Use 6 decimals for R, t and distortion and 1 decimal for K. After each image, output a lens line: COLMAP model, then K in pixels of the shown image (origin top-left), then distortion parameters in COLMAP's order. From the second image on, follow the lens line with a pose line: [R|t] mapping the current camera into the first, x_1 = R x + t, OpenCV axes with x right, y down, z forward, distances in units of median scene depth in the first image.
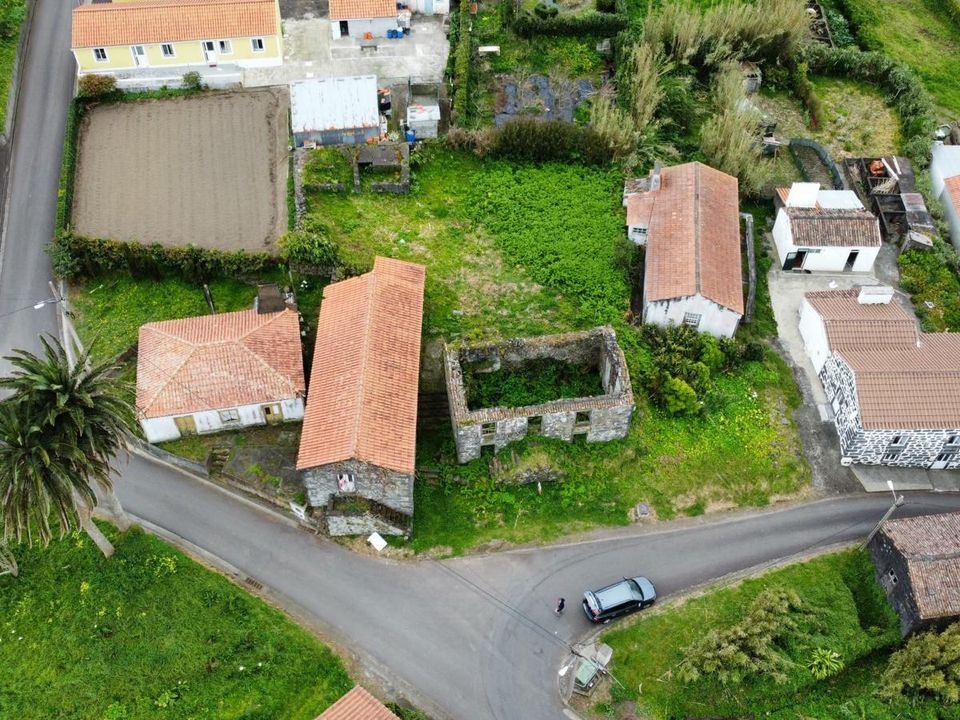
lens RADIAL K [[973.1, 0, 480.0], [0, 973.1, 360.0], [0, 0, 1]] dist [-0.021815, 0.039635]
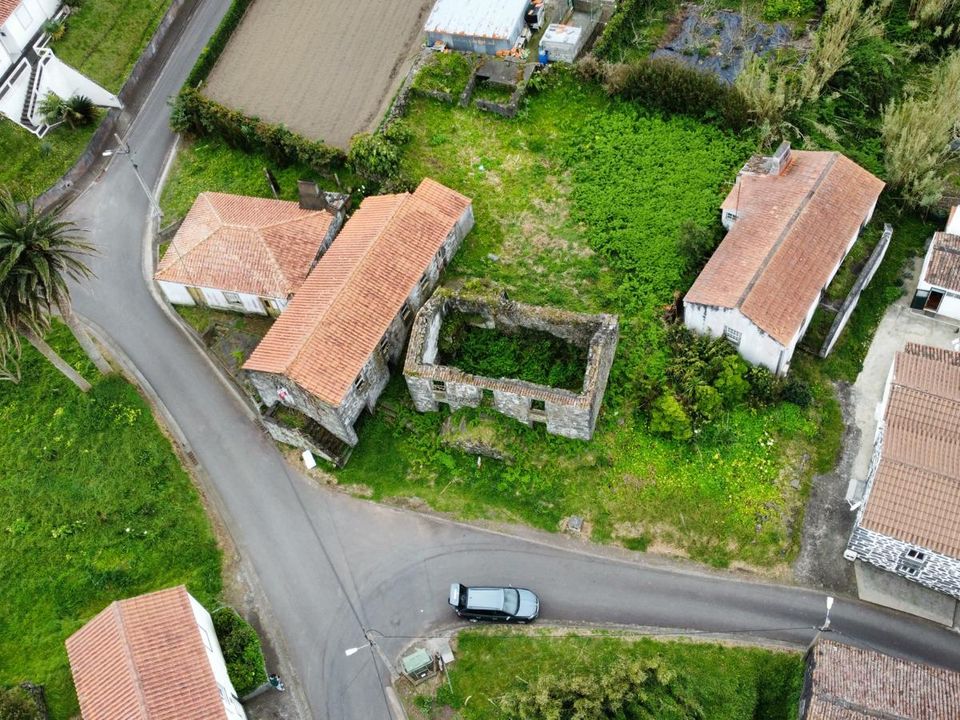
lens RADIAL K [[973.1, 0, 480.0], [0, 973.1, 360.0], [0, 0, 1]] dist [-0.021815, 0.039635]
pose [[0.889930, 0.293302, -0.349284, 0.338558], [-0.251304, 0.954400, 0.161141, -0.106956], [0.380619, -0.055628, 0.923057, 0.132510]]
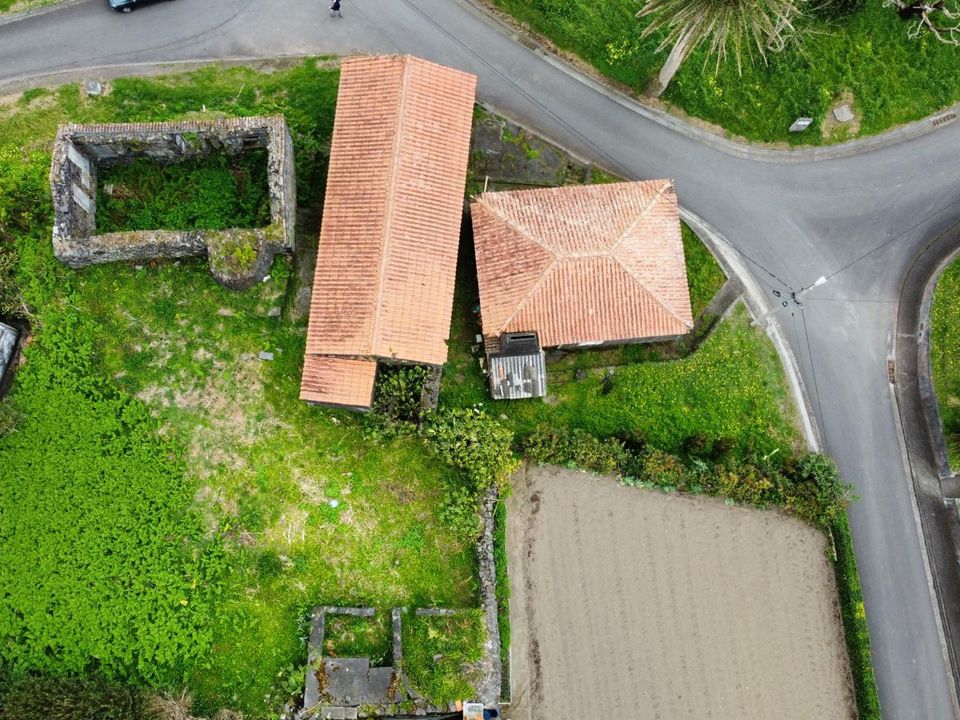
lens RADIAL K [[973.1, 0, 480.0], [0, 973.1, 360.0], [0, 0, 1]] dist [-0.021815, 0.039635]
pose [[-0.994299, -0.099033, -0.039511, -0.159529], [0.034793, -0.651634, 0.757735, -0.619605], [-0.100788, 0.752041, 0.651365, 0.544698]]
